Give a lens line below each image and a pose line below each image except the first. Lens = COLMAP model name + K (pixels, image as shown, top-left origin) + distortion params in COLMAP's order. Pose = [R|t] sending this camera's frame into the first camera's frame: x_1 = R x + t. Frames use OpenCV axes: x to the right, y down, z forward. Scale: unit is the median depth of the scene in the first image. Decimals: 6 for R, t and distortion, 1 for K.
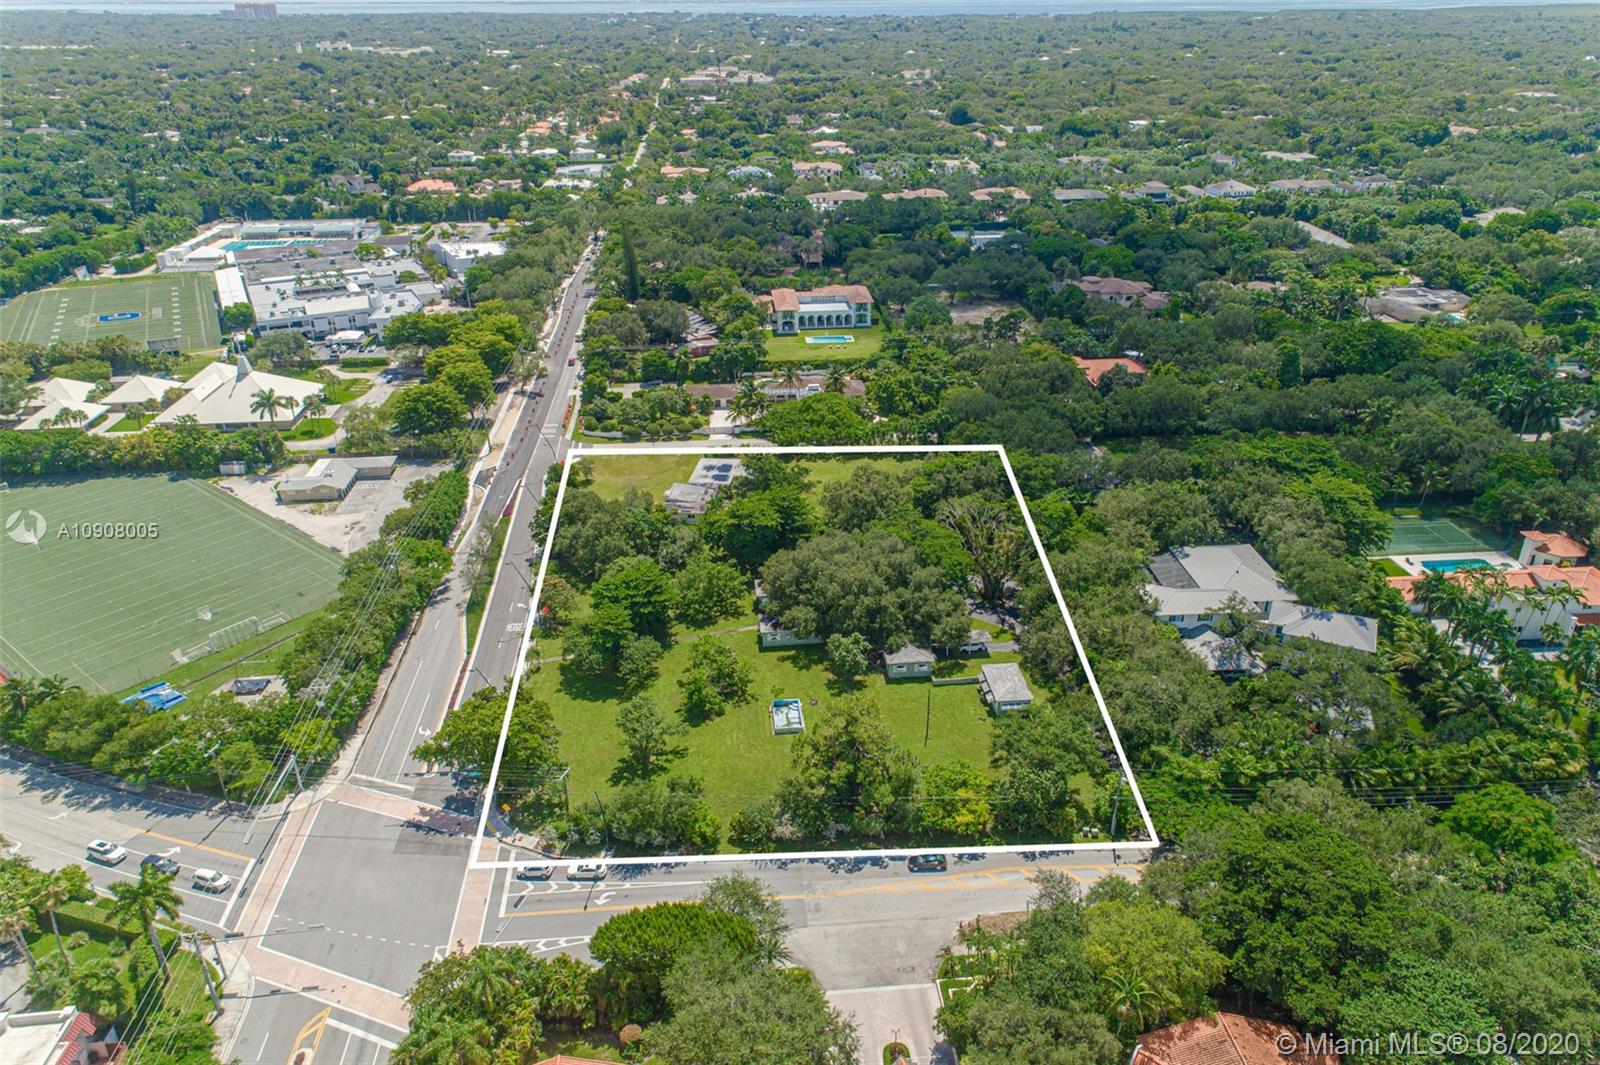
lens RADIAL K [[1115.1, 0, 777.6], [0, 1115.1, 534.0], [0, 0, 1]] dist [0.037410, 0.003701]
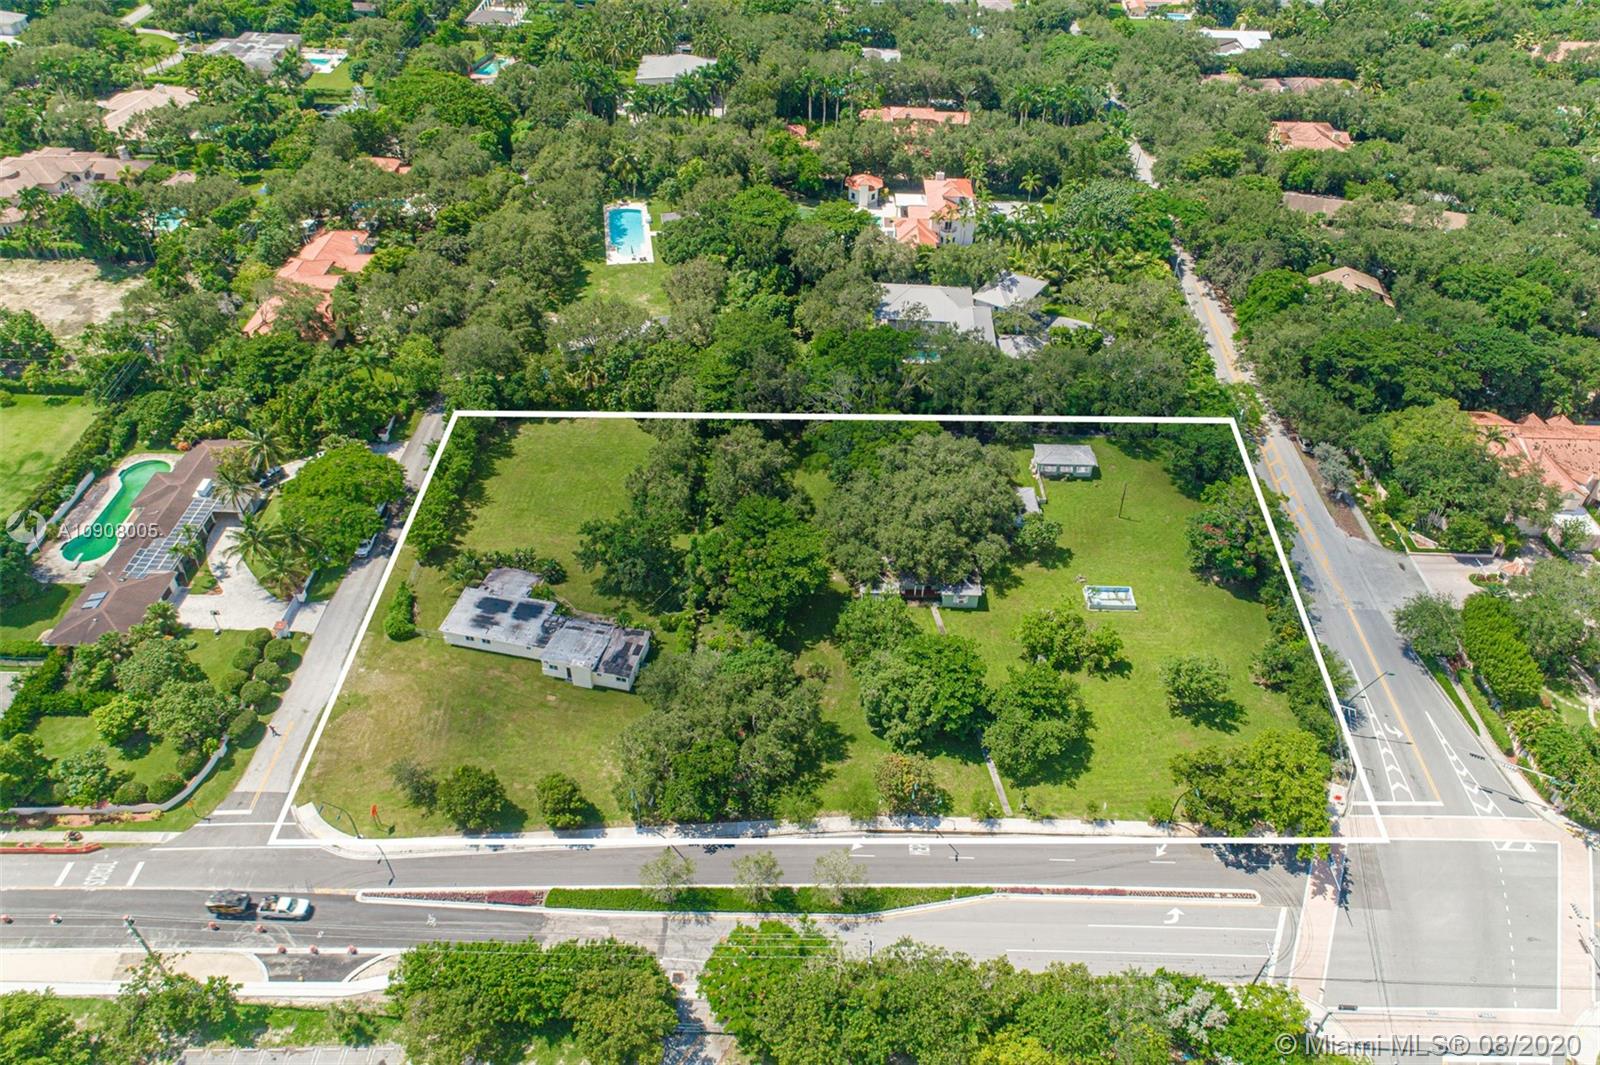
lens RADIAL K [[1167.3, 0, 839.4], [0, 1167.3, 532.7], [0, 0, 1]] dist [0.043958, 0.001810]
pose [[0.053934, -0.624410, 0.779232, -0.526826], [0.407981, 0.726041, 0.553549, -0.374889], [-0.911396, 0.288057, 0.293906, 0.587550]]
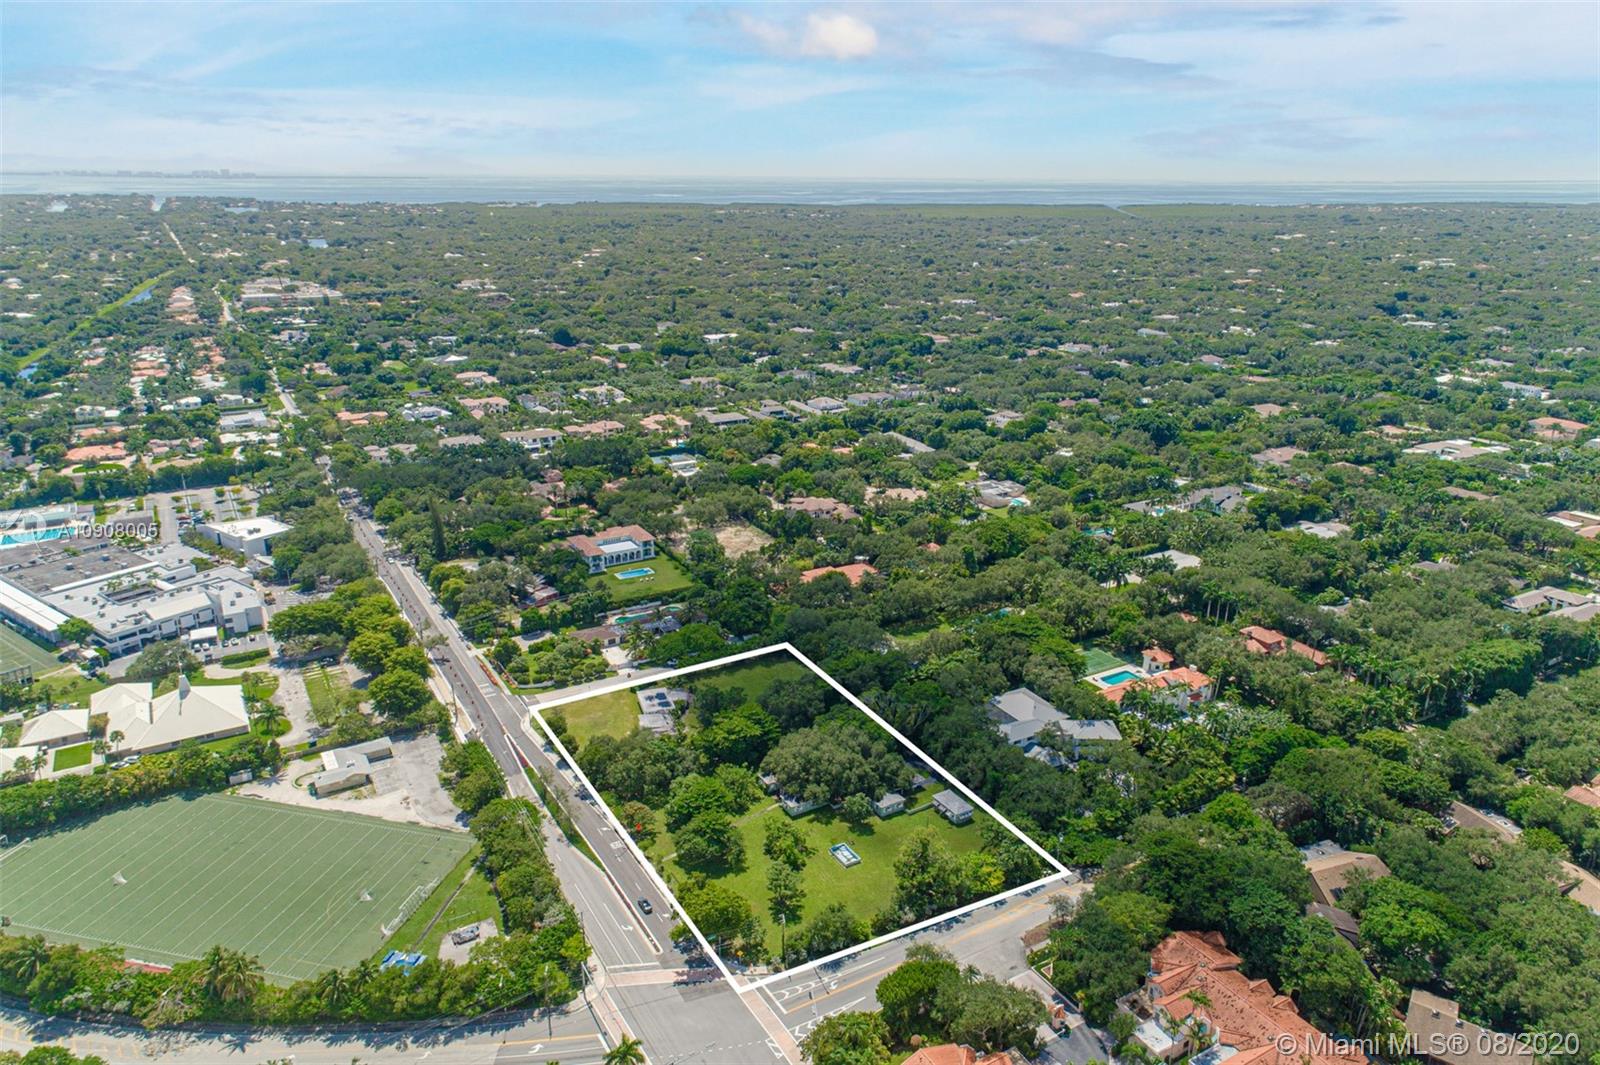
lens RADIAL K [[1115.1, 0, 777.6], [0, 1115.1, 534.0], [0, 0, 1]] dist [0.037410, 0.003701]
pose [[0.901130, -0.126911, 0.414557, -0.443529], [0.178453, 0.980015, -0.087890, -0.104700], [-0.395118, 0.153179, 0.905769, -0.303128]]
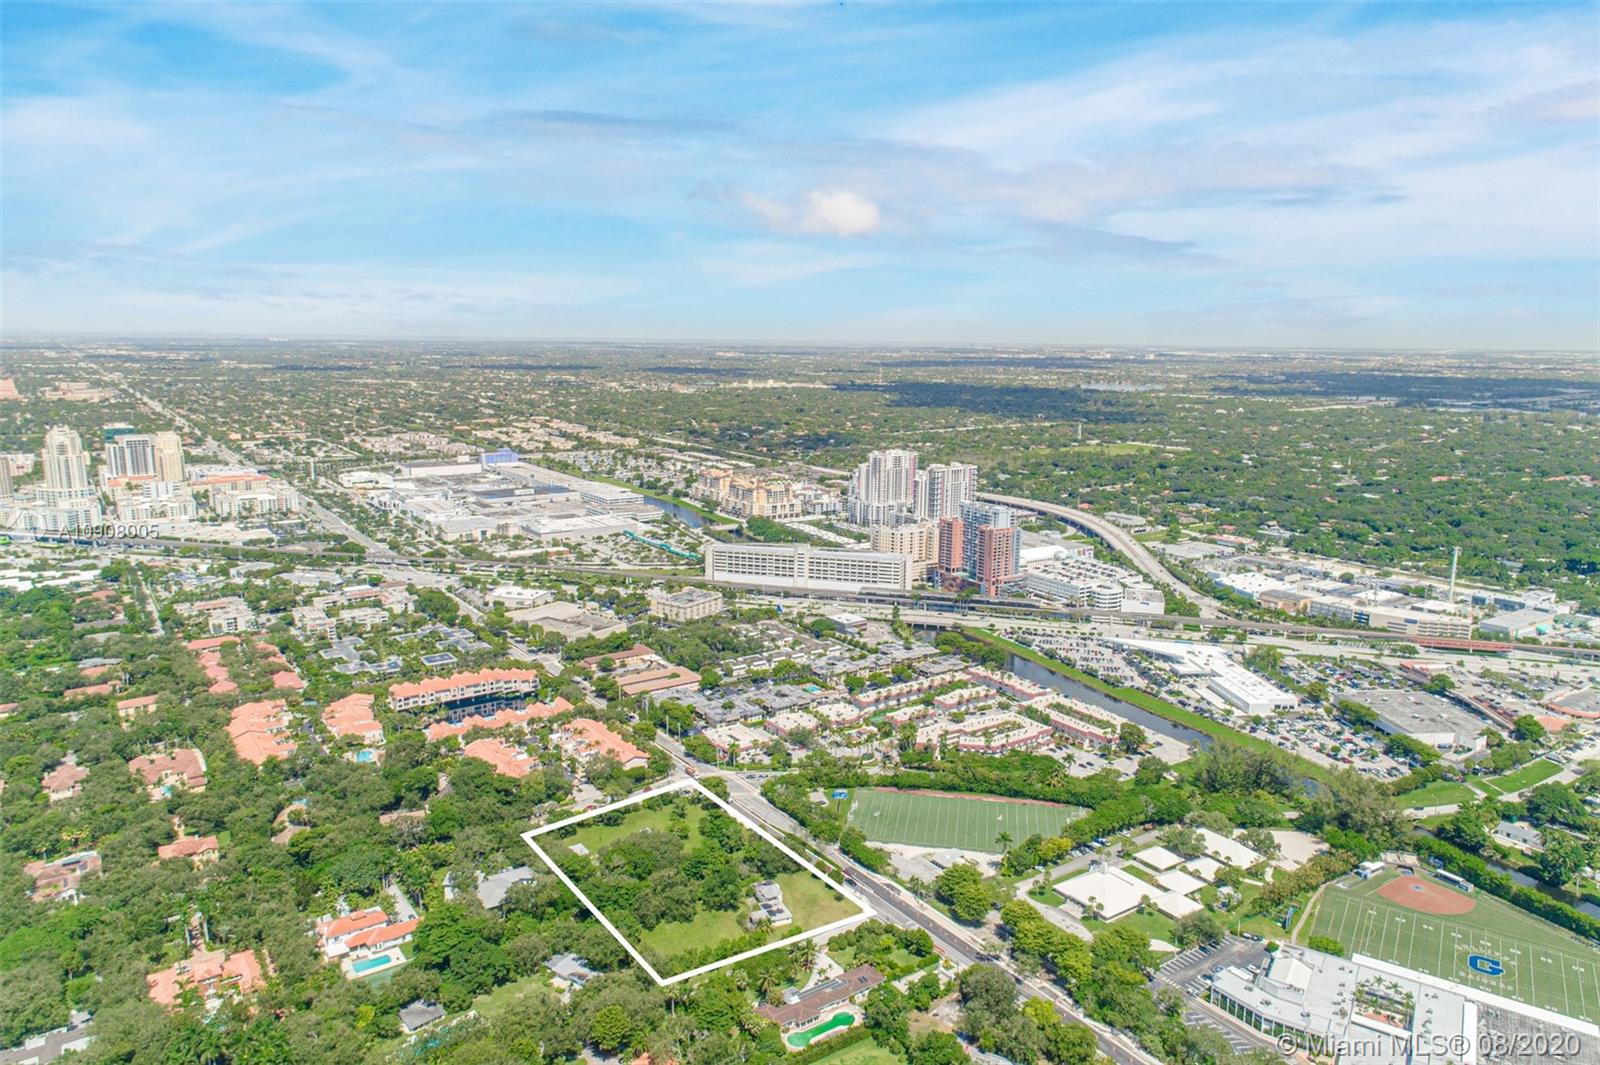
lens RADIAL K [[1115.1, 0, 777.6], [0, 1115.1, 534.0], [0, 0, 1]] dist [0.037410, 0.003701]
pose [[-0.860266, 0.107563, -0.498370, 0.734310], [-0.221857, 0.801119, 0.555866, -1.469050], [0.459044, 0.588760, -0.665312, 1.772223]]
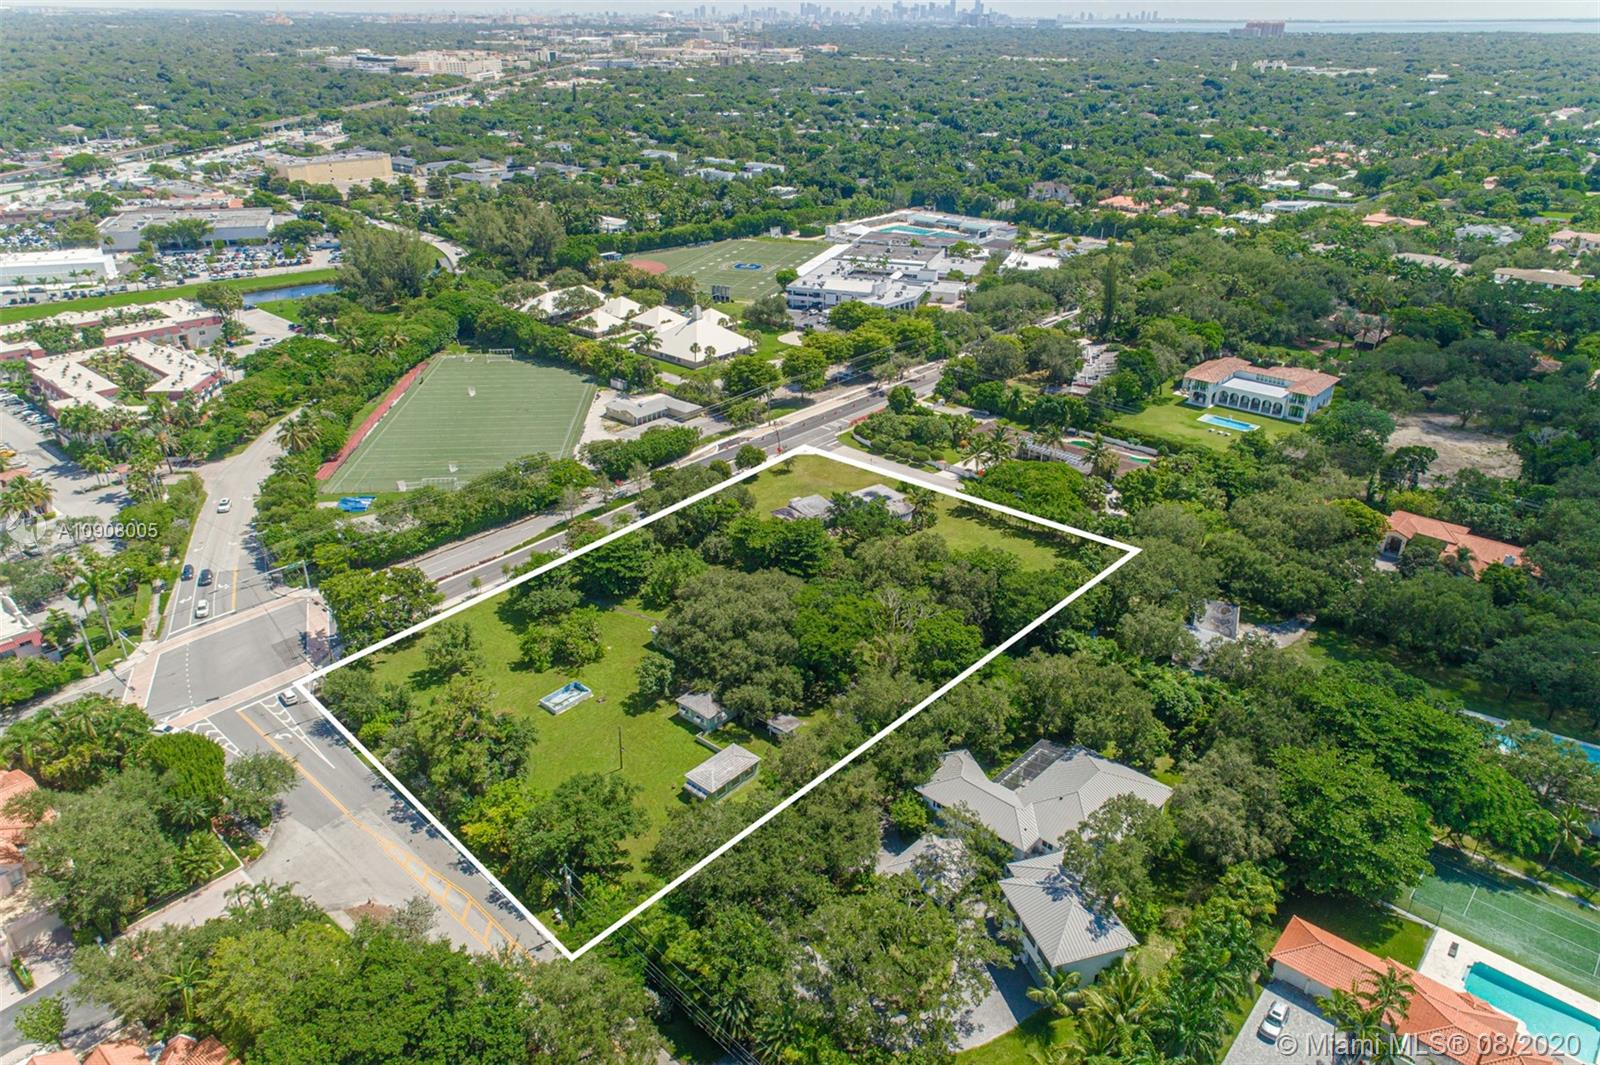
lens RADIAL K [[1074.1, 0, 800.0], [0, 1074.1, 532.5], [0, 0, 1]] dist [0.034403, 0.001655]
pose [[0.696006, 0.328658, -0.638404, 0.507873], [-0.328504, 0.936341, 0.123895, -0.122238], [0.638483, 0.123486, 0.759665, 0.226766]]
